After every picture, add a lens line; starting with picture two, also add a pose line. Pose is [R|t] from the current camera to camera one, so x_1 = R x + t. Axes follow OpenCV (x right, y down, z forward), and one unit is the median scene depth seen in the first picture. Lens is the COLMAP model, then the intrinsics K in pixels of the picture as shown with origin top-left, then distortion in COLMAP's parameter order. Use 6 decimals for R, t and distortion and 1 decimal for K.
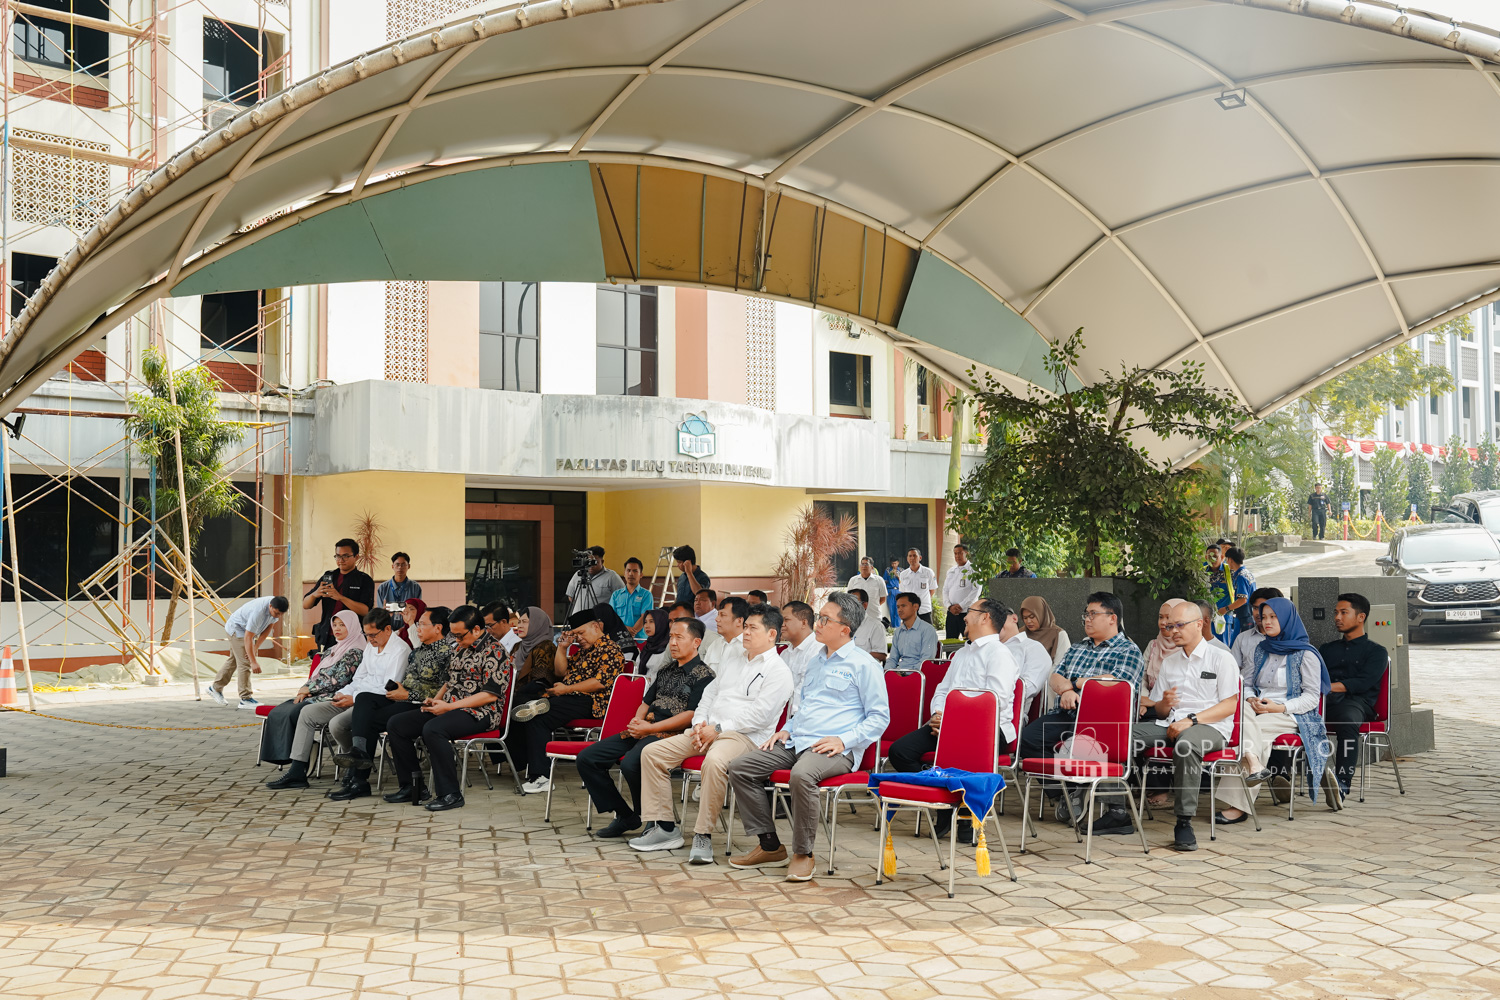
lens RADIAL K [[1465.9, 0, 750.0], [0, 1465.9, 500.0], [0, 0, 1]] dist [-0.007315, -0.003877]
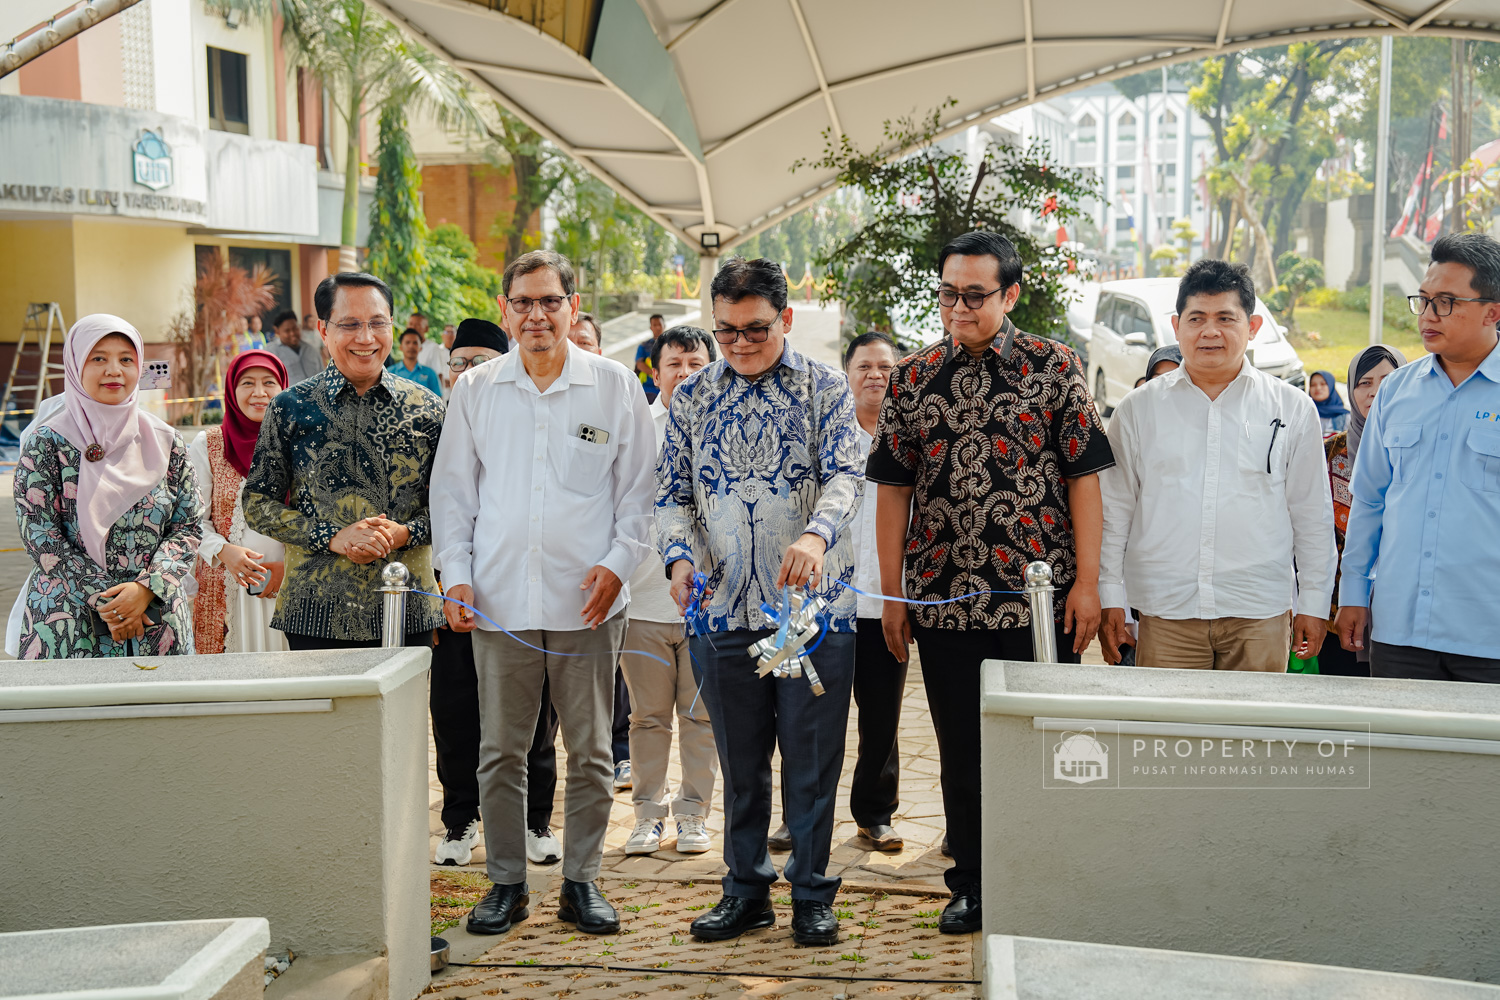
lens RADIAL K [[1866.5, 0, 782.6], [0, 1866.5, 497.2], [0, 0, 1]] dist [0.119197, 0.065681]
pose [[0.873413, -0.043540, 0.485030, -0.245849], [-0.022798, 0.991247, 0.130037, -0.005871], [-0.486446, -0.124634, 0.864775, -0.039998]]
